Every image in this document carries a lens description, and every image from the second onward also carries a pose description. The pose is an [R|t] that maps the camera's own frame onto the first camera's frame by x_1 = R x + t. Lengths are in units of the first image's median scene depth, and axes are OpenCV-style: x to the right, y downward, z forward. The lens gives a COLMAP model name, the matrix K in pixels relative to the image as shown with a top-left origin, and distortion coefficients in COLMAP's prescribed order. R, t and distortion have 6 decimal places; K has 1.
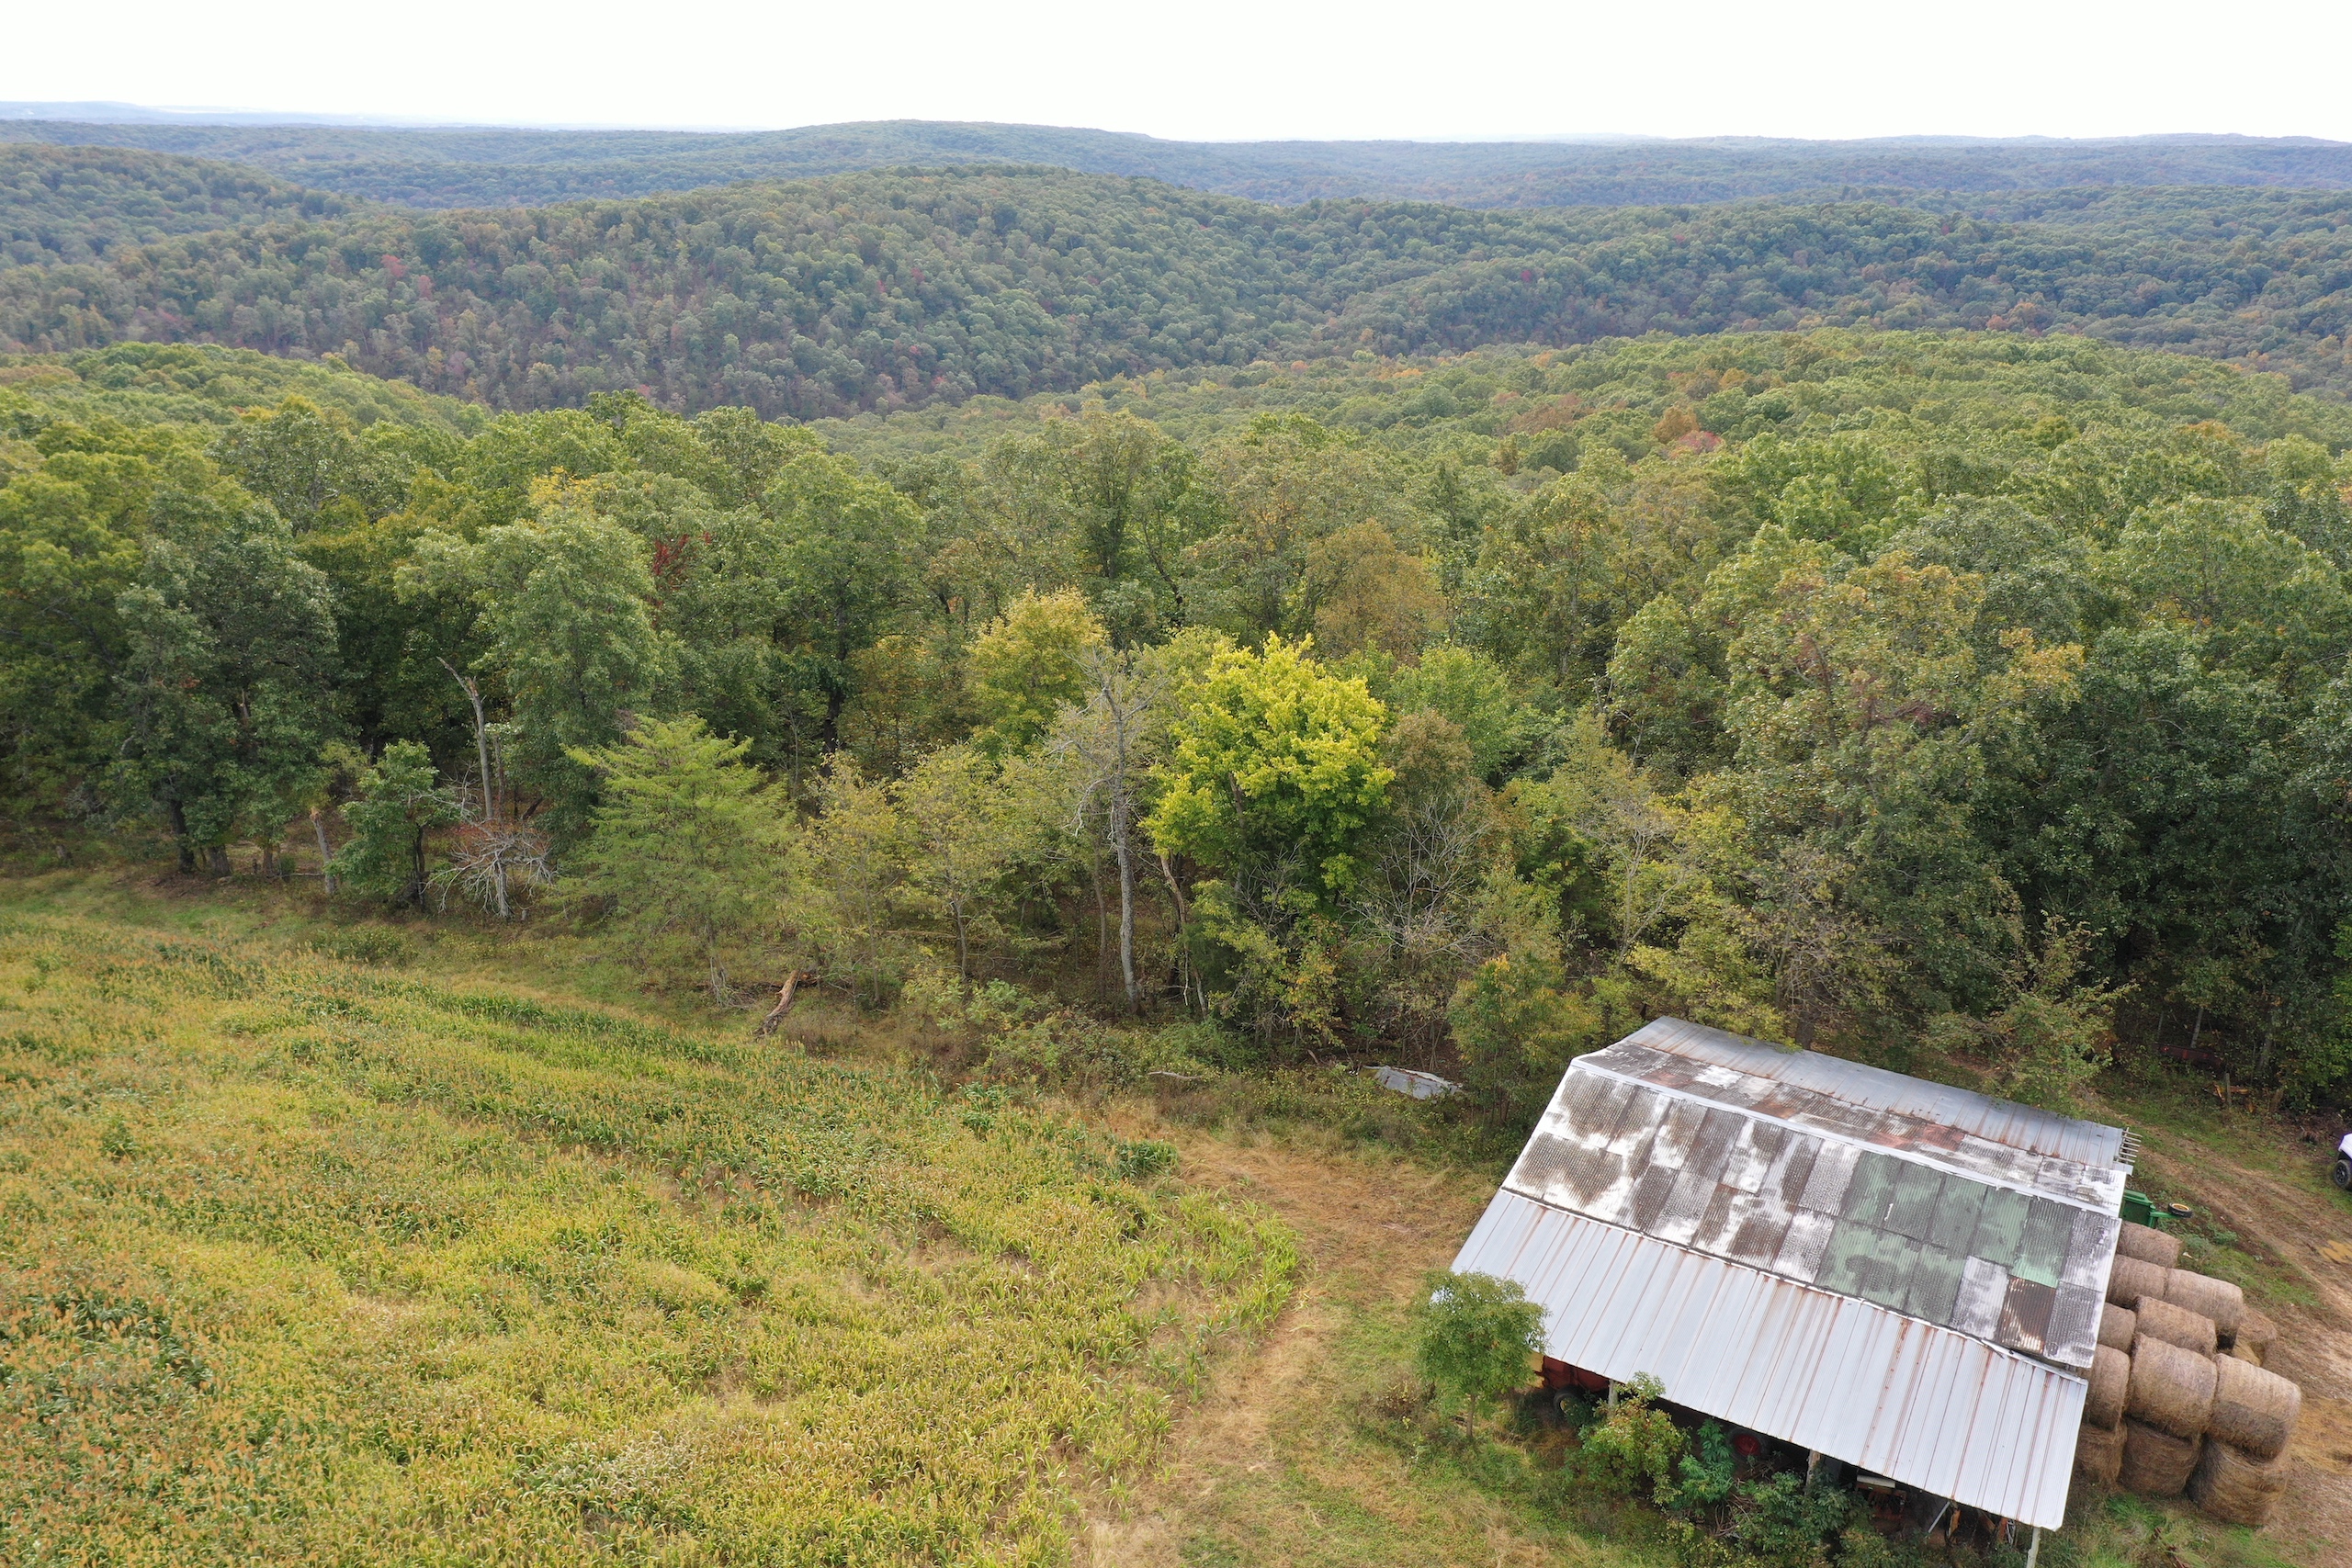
lens RADIAL K [[1883.8, 0, 1184.3], [0, 1883.8, 783.9], [0, 0, 1]] dist [0.011088, 0.002589]
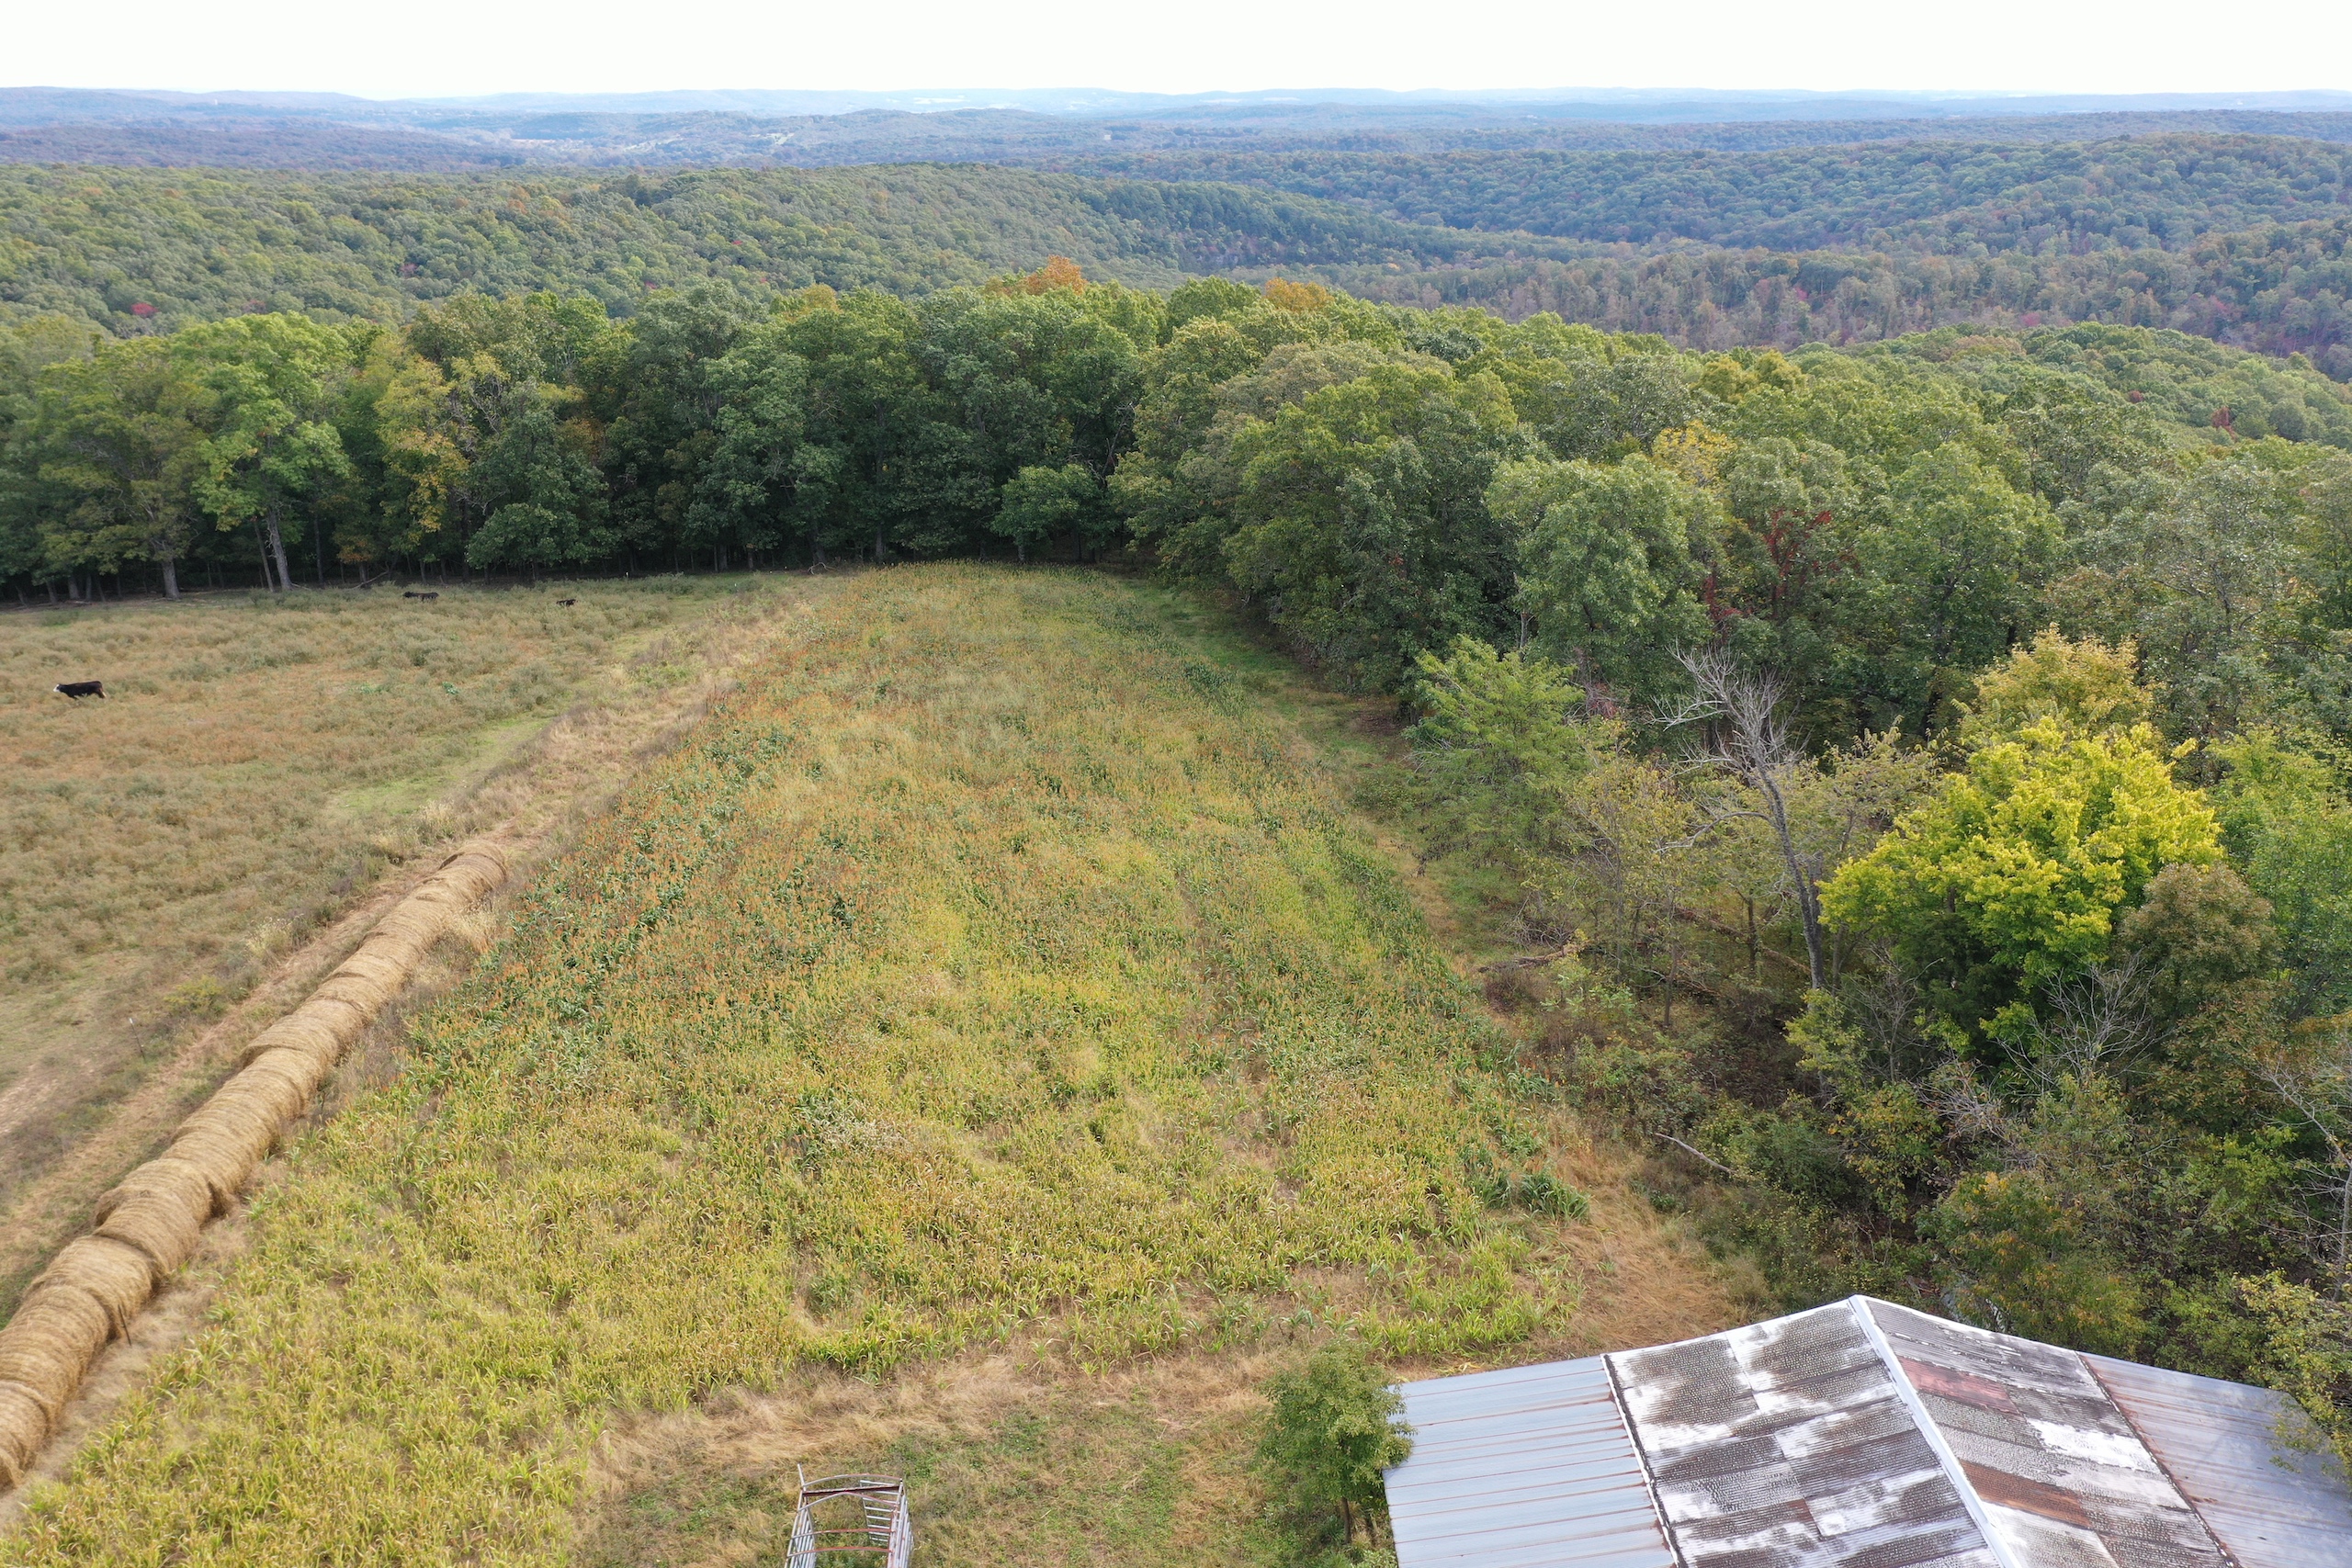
lens RADIAL K [[1883.8, 0, 1182.9], [0, 1883.8, 787.0], [0, 0, 1]] dist [0.011088, 0.002589]
pose [[0.523224, 0.274056, -0.806926, 0.643597], [-0.269231, 0.951543, 0.148599, -0.088981], [0.808549, 0.139499, 0.571654, 0.340574]]
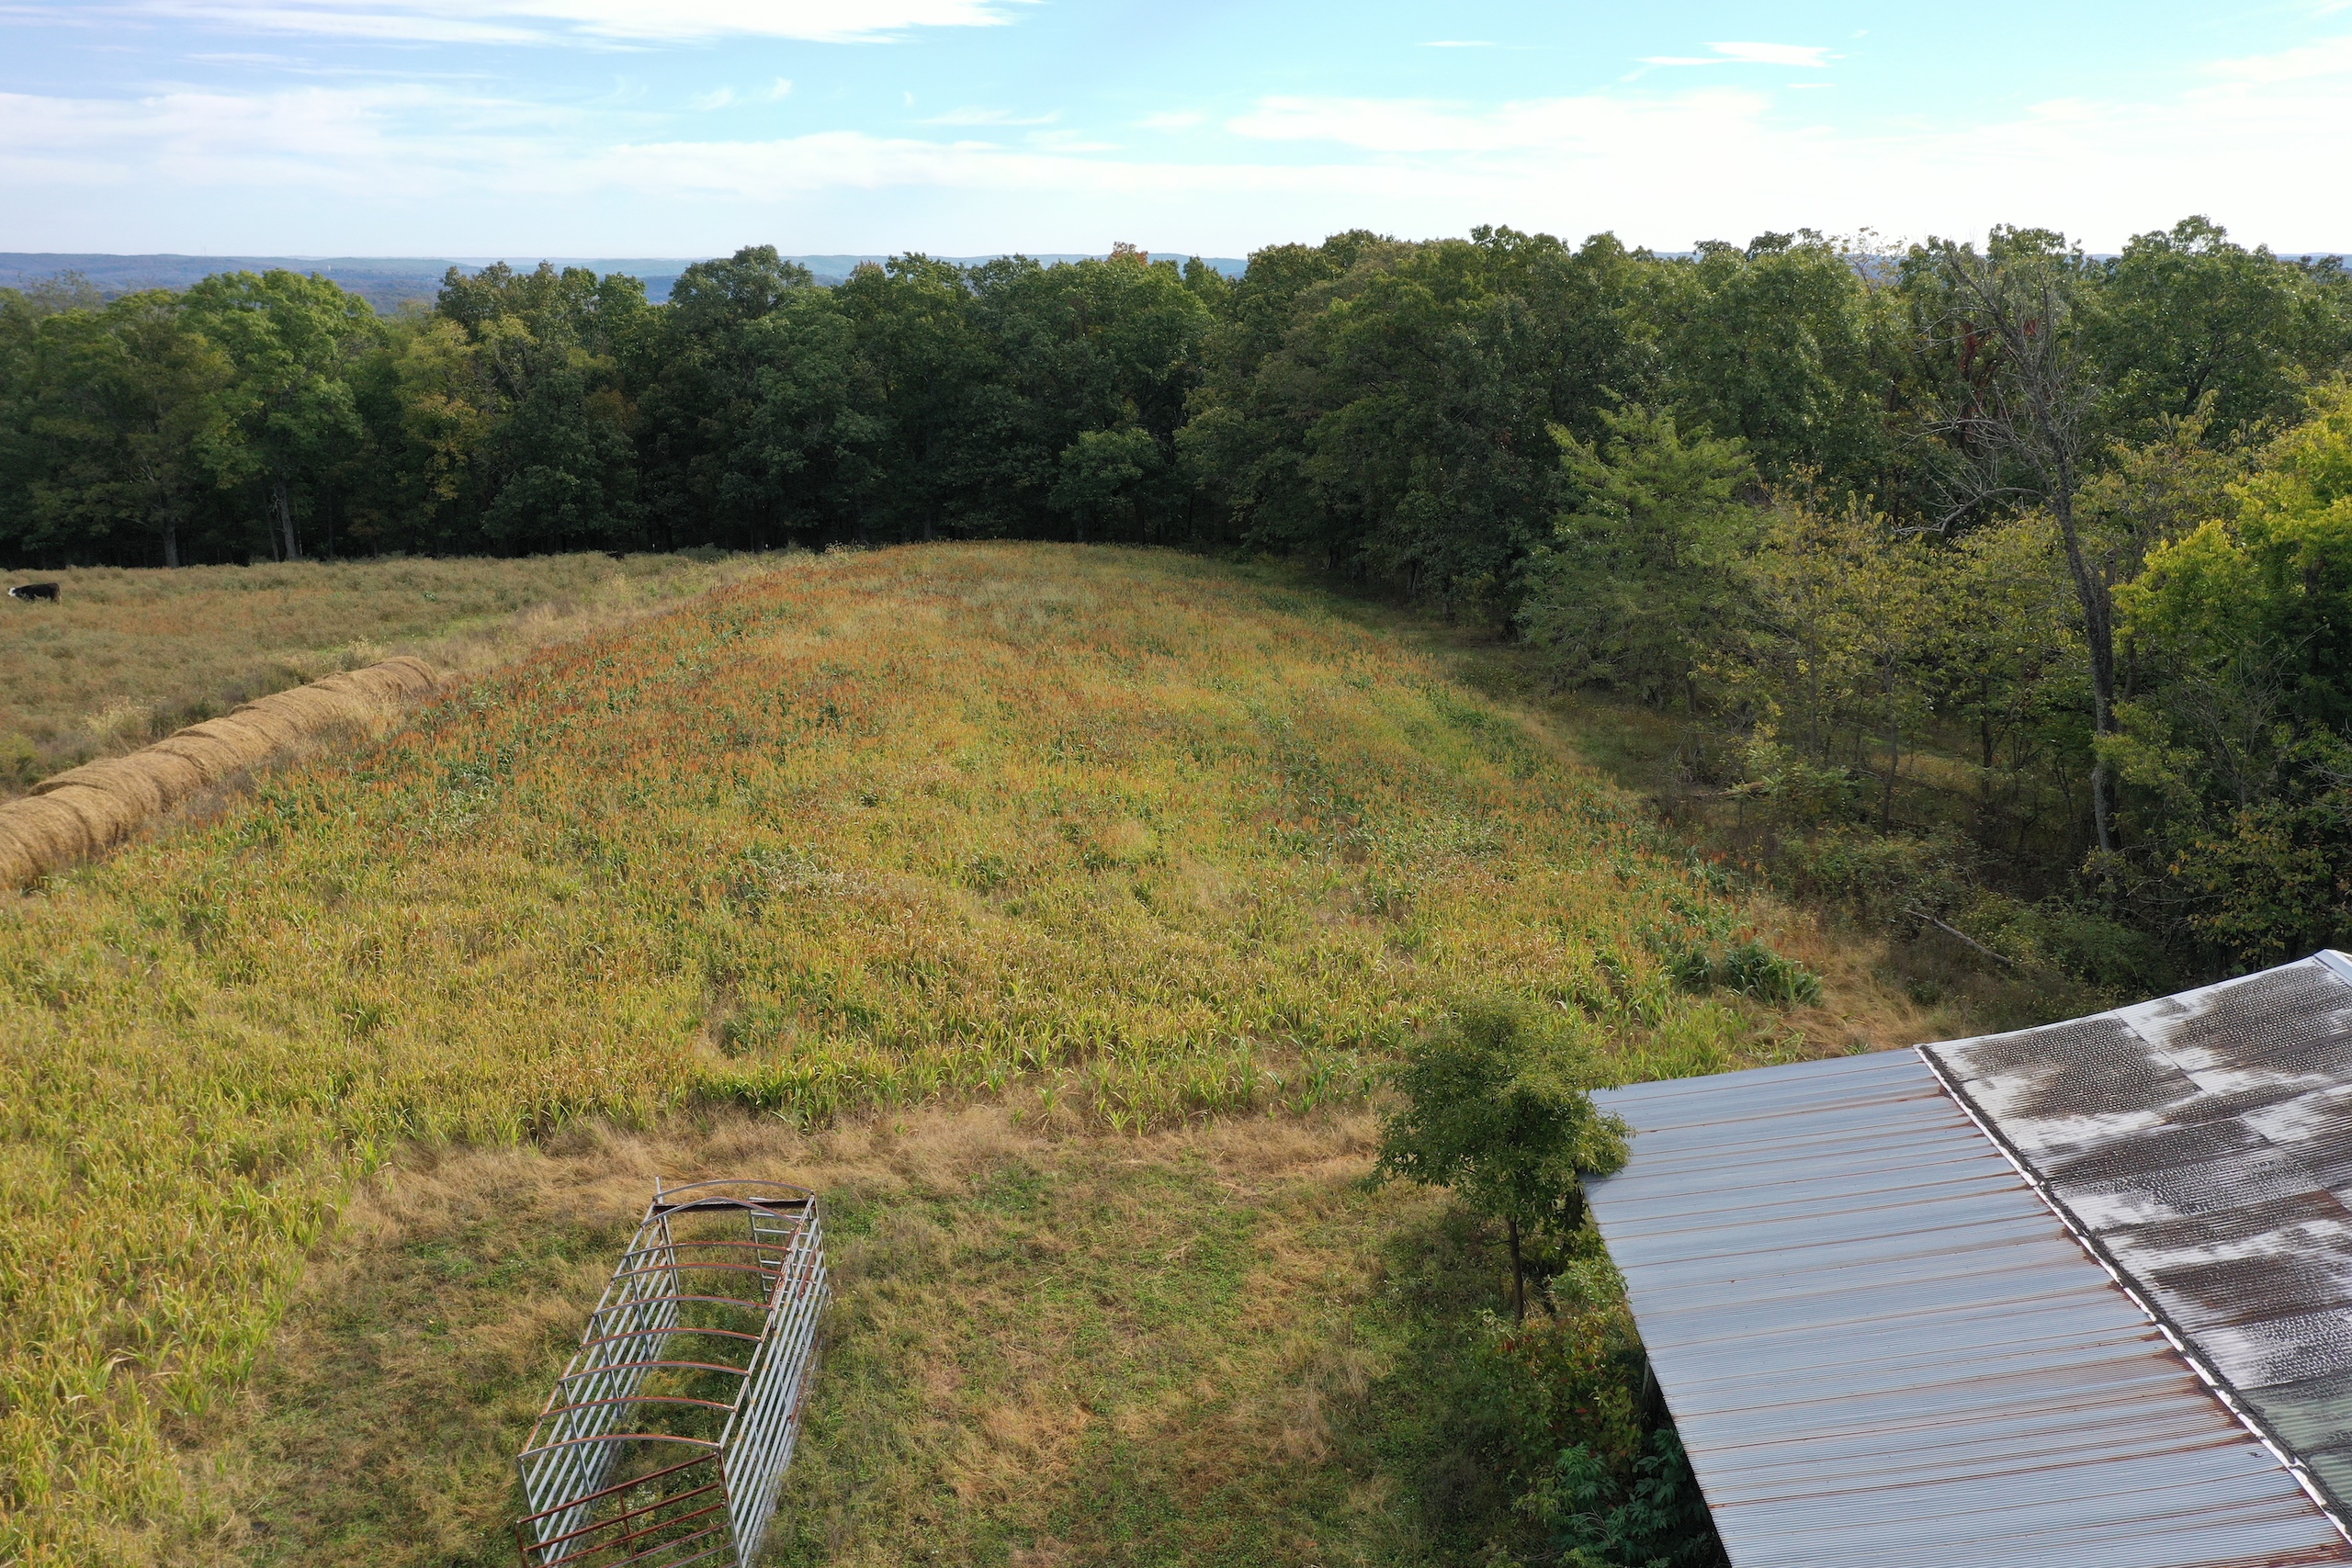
lens RADIAL K [[1883.8, 0, 1179.2], [0, 1883.8, 779.1], [0, 0, 1]] dist [0.011088, 0.002589]
pose [[0.489160, 0.207218, -0.847221, 0.479065], [-0.273809, 0.958744, 0.076406, 0.154860], [0.828101, 0.194602, 0.525718, 0.525309]]
